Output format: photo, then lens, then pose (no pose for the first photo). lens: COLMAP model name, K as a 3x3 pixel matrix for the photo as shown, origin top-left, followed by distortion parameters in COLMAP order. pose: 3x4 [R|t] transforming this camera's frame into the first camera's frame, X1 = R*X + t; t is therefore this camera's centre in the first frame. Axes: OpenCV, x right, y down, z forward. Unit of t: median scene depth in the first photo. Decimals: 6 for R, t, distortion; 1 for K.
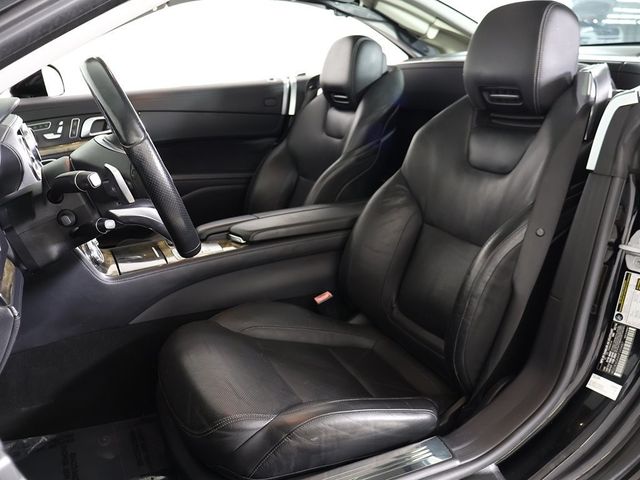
lens RADIAL K [[610.2, 0, 320.0], [0, 610.2, 240.0], [0, 0, 1]] dist [-0.000216, -0.019202]
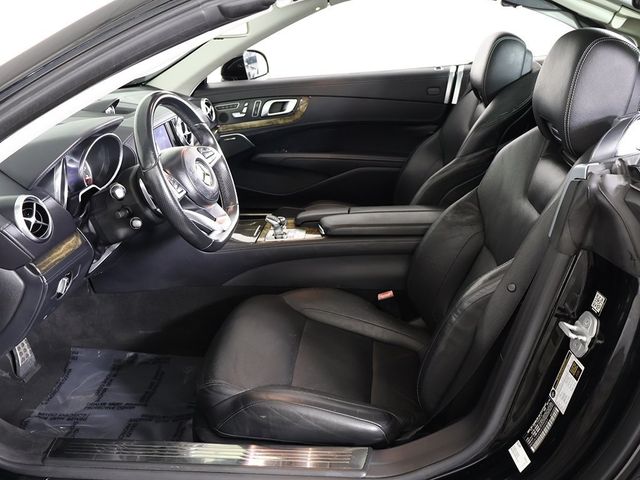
lens RADIAL K [[610.2, 0, 320.0], [0, 610.2, 240.0], [0, 0, 1]] dist [-0.000216, -0.019202]
pose [[0.867204, 0.170302, -0.467925, 0.393234], [-0.121959, 0.983718, 0.132000, -0.131048], [0.482787, -0.057403, 0.873855, -0.001793]]
